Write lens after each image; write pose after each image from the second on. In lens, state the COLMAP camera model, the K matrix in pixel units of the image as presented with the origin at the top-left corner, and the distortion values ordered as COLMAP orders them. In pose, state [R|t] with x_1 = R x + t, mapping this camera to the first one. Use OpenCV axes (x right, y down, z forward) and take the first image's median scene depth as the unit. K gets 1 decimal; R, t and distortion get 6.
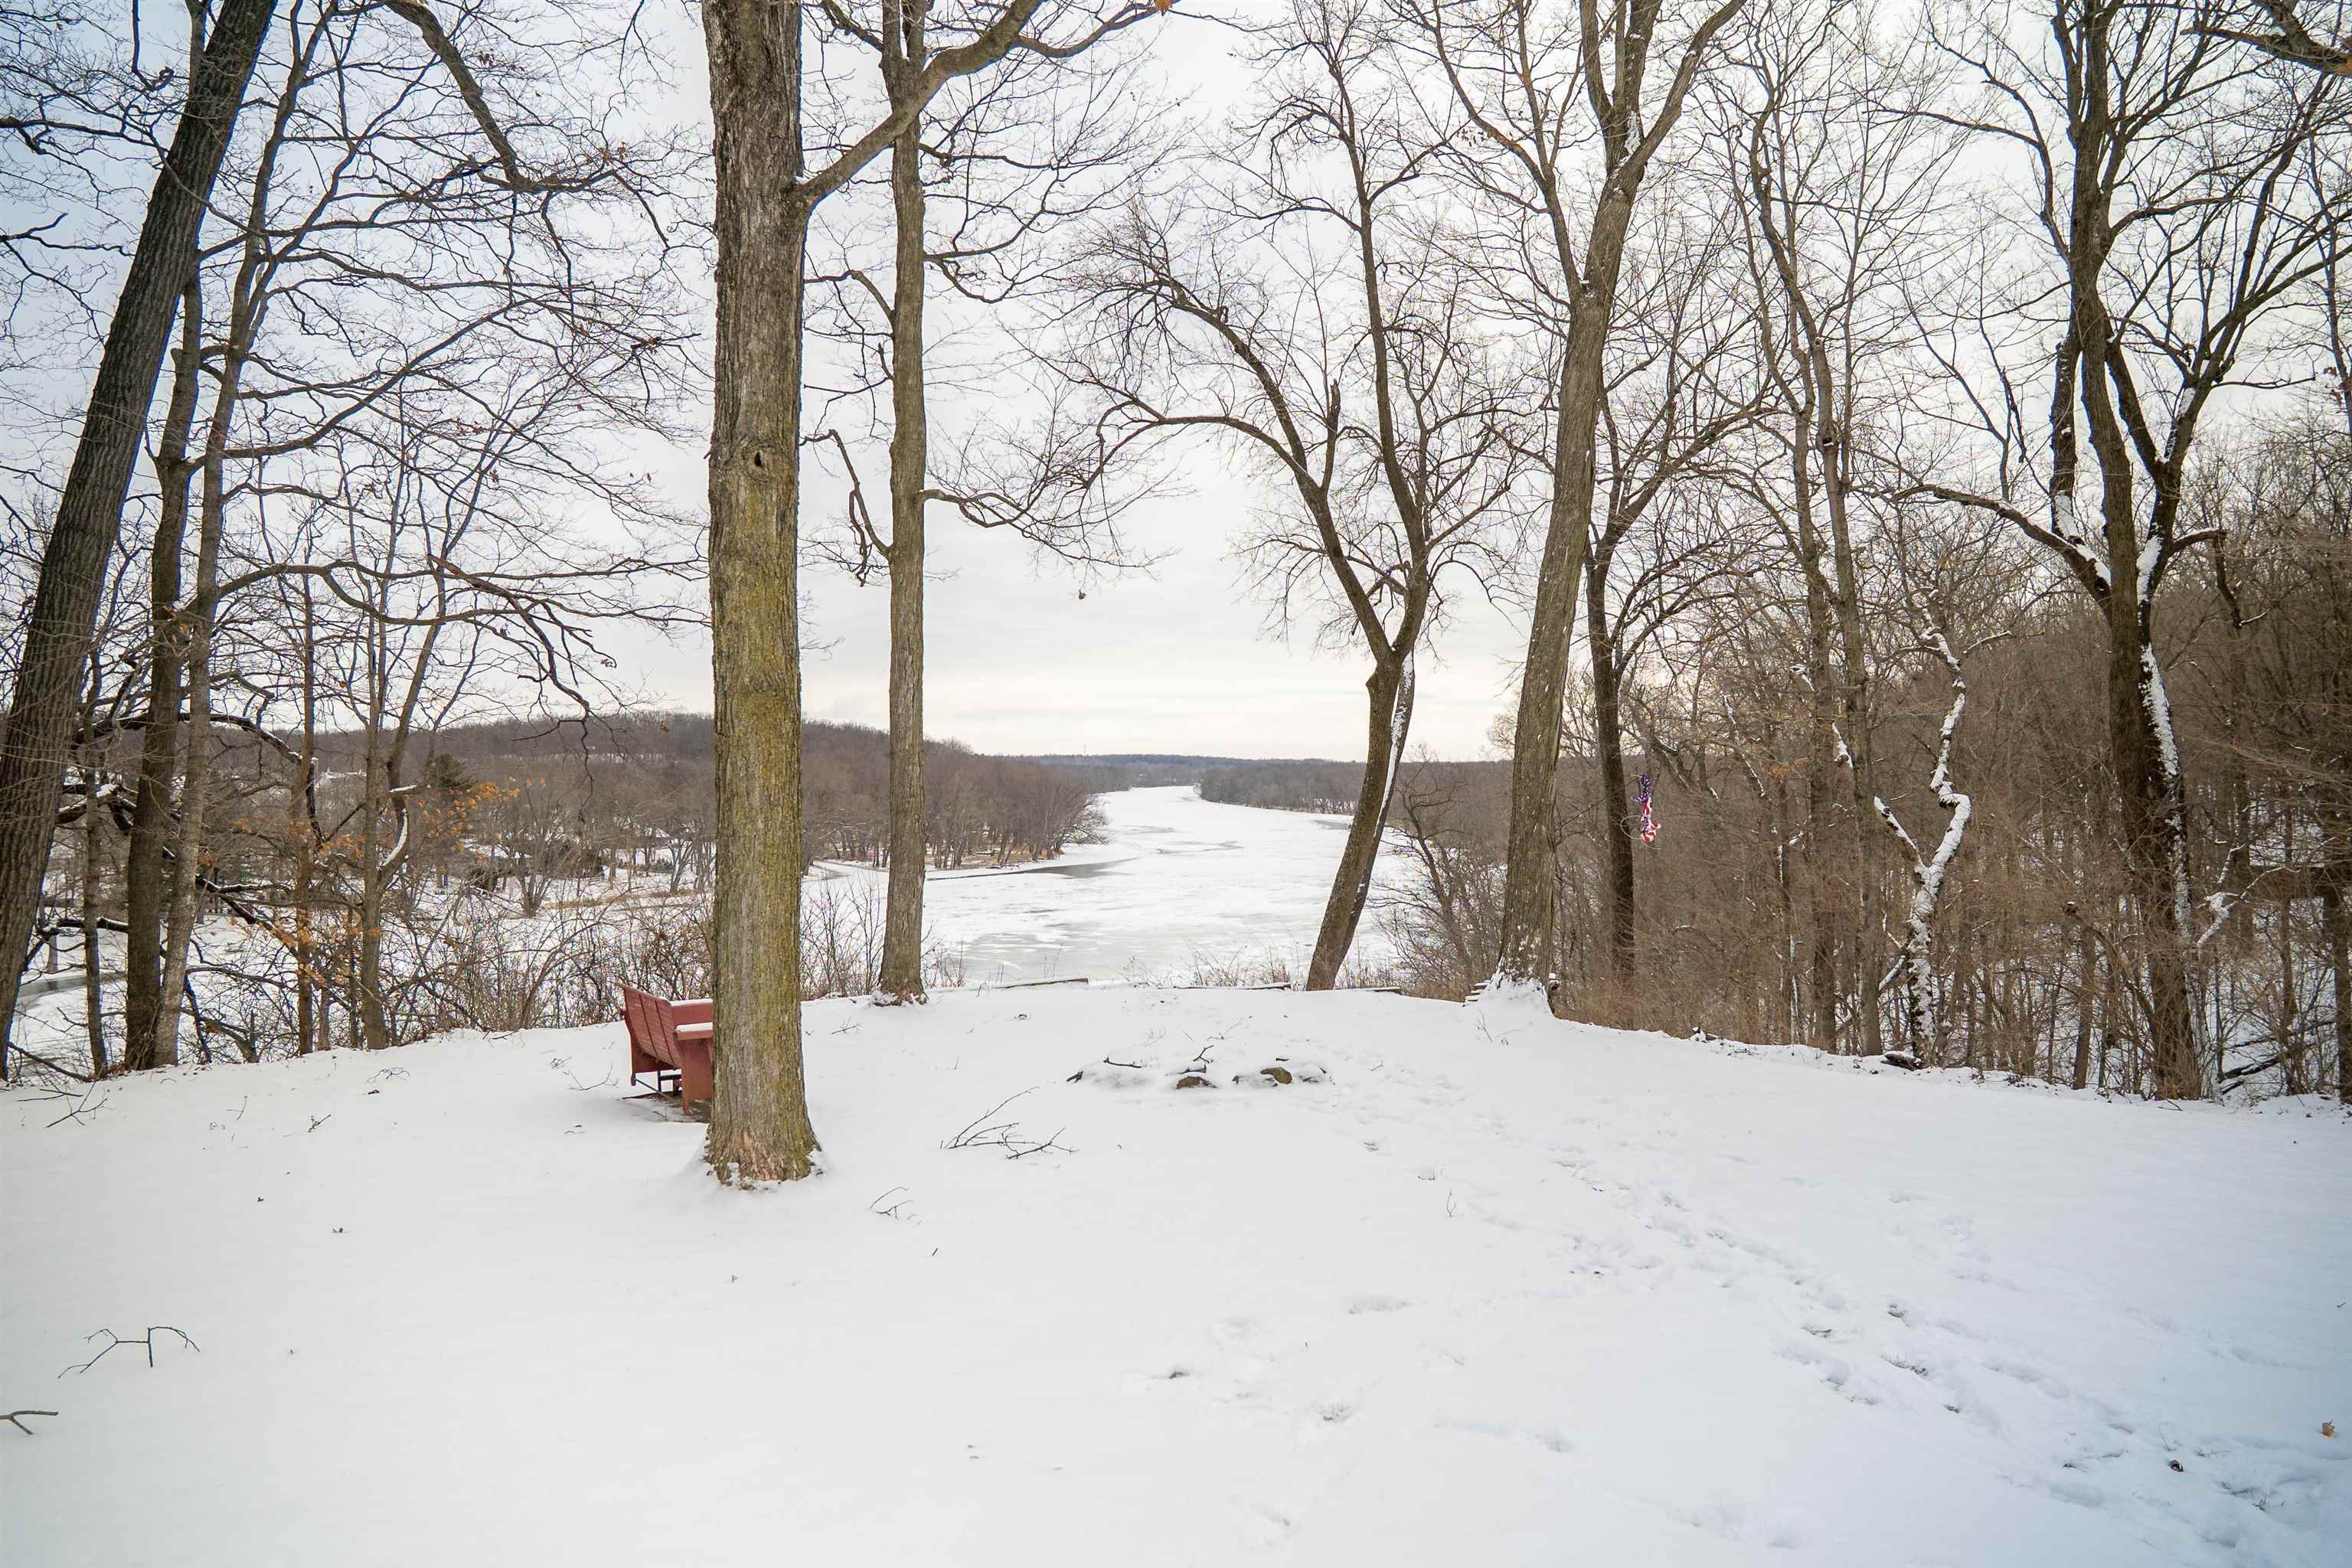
lens RADIAL K [[1750.2, 0, 1176.0], [0, 1750.2, 784.0], [0, 0, 1]] dist [-0.139245, 0.099614]
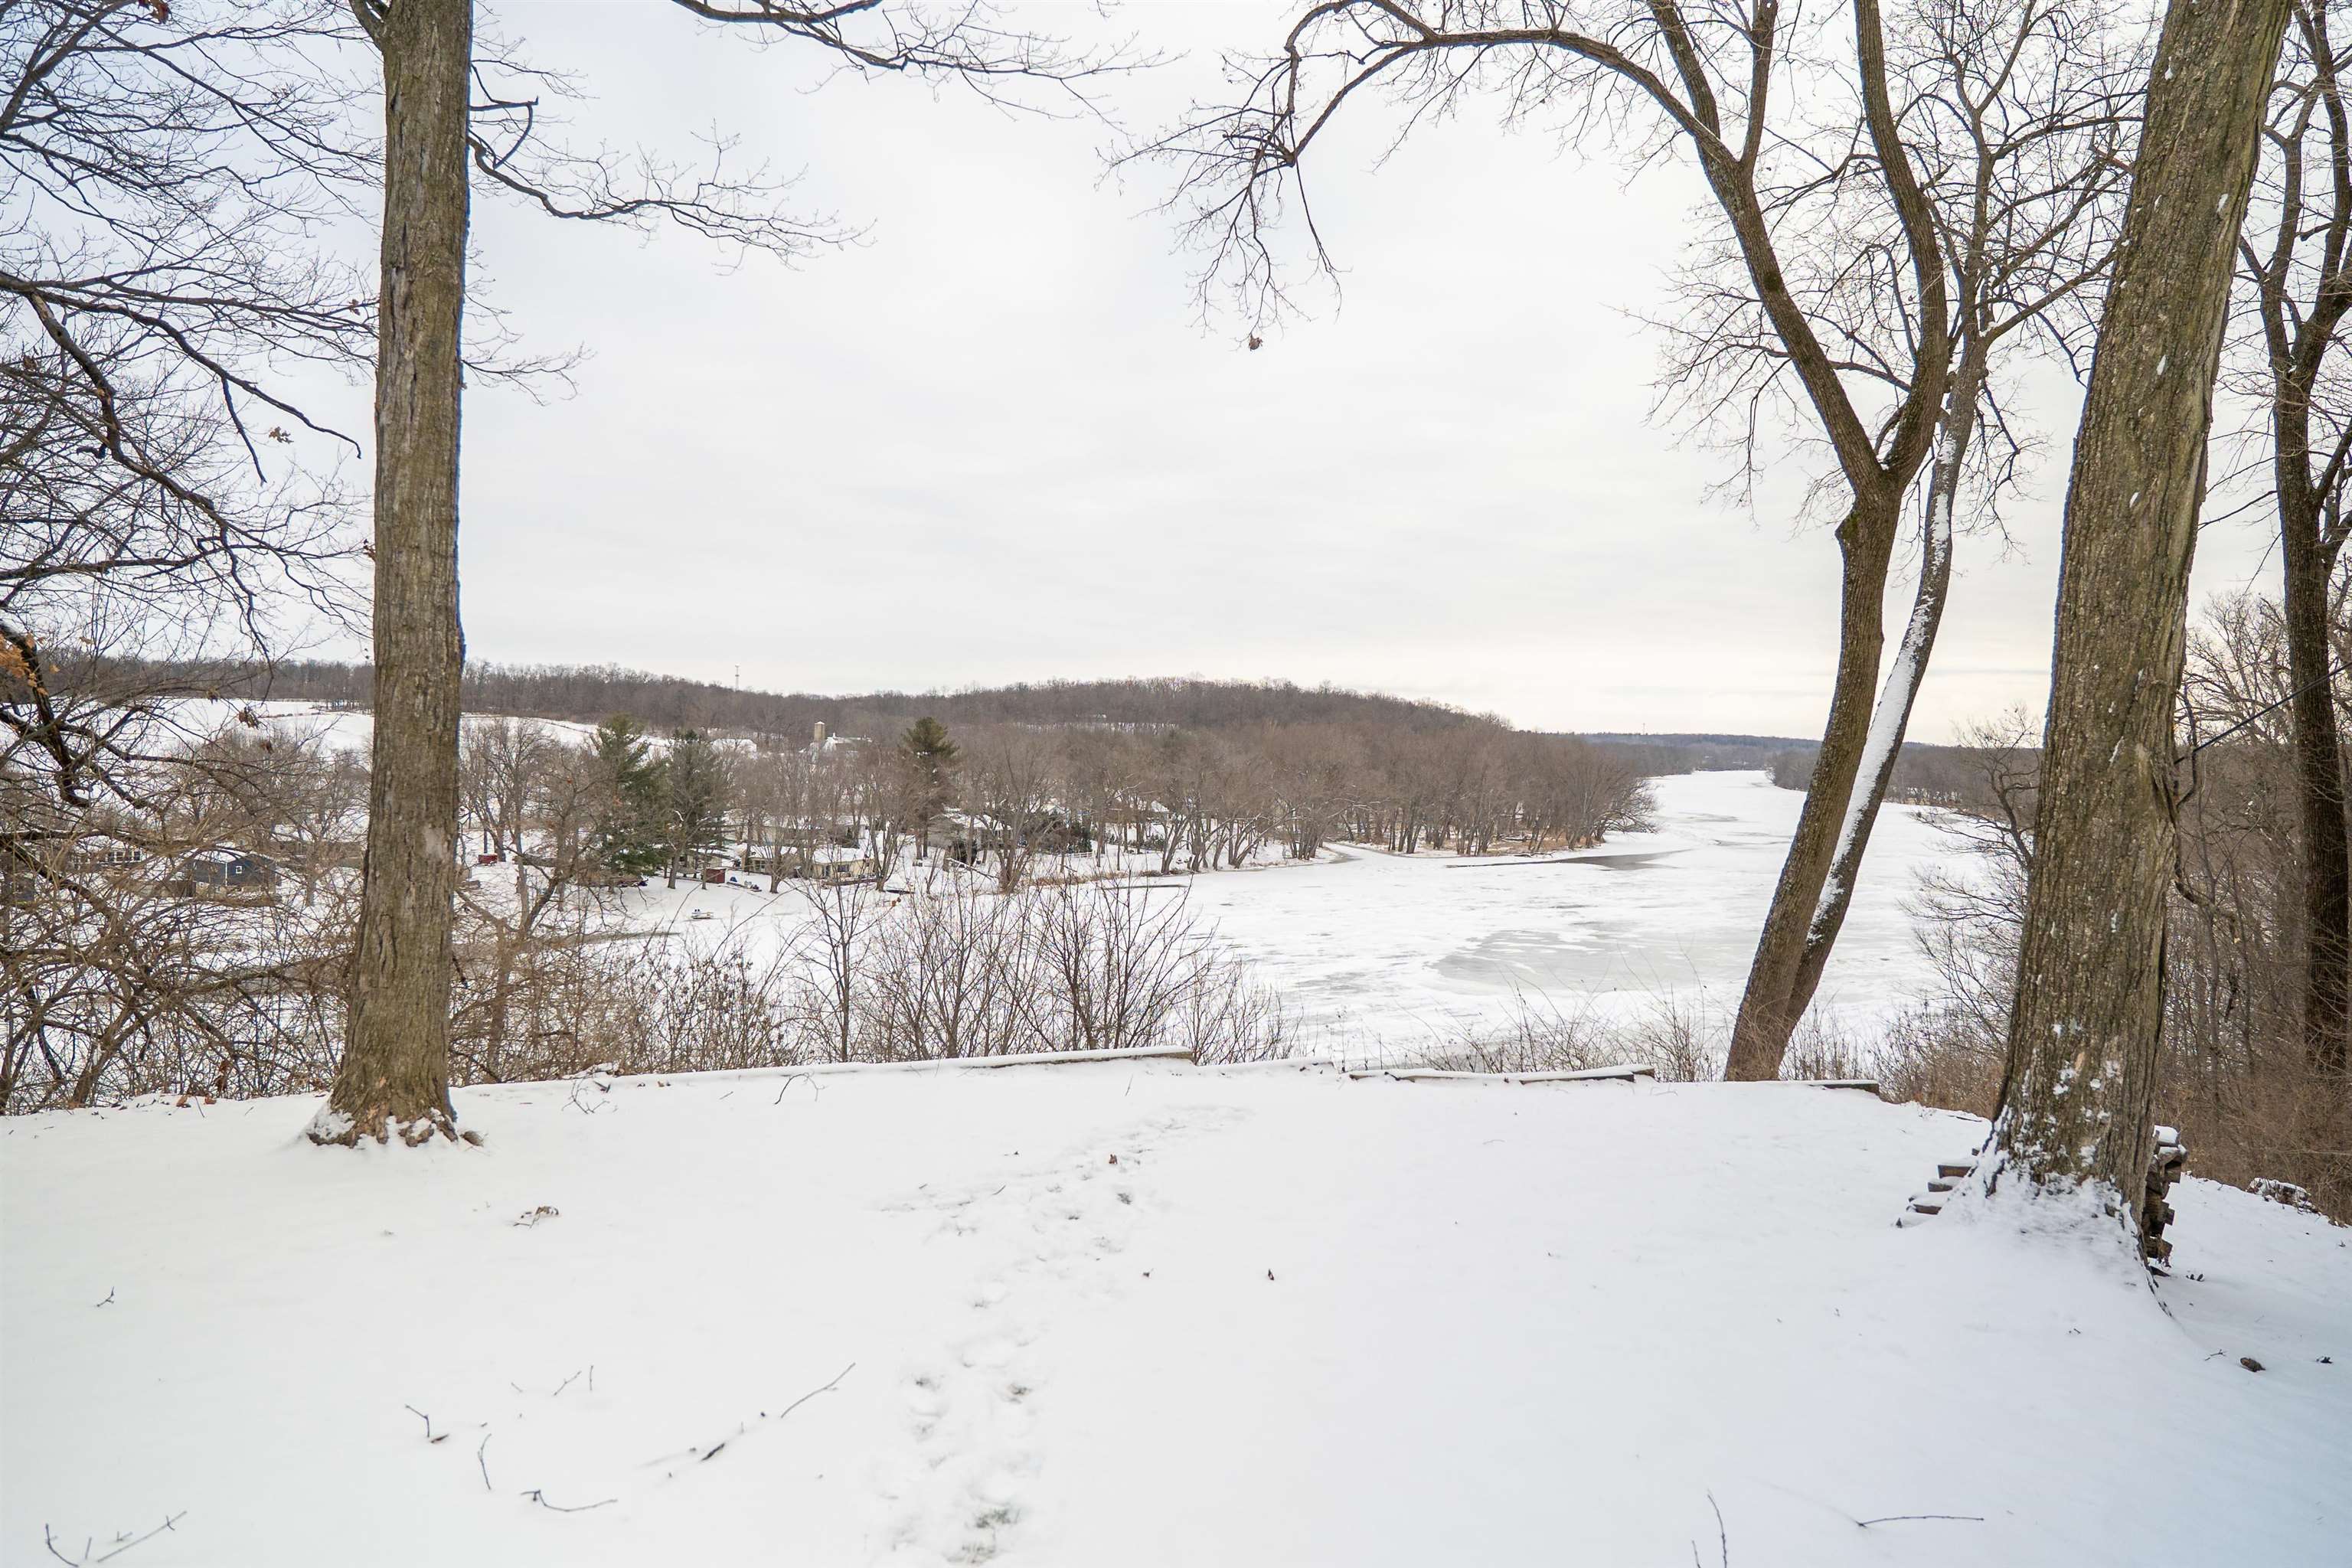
lens RADIAL K [[1948.9, 0, 1176.0], [0, 1948.9, 784.0], [0, 0, 1]] dist [-0.093684, 0.110270]
pose [[0.960138, 0.022688, -0.278604, 0.030867], [-0.019278, 0.999702, 0.014973, 0.007011], [0.278860, -0.009005, 0.960289, 0.133759]]
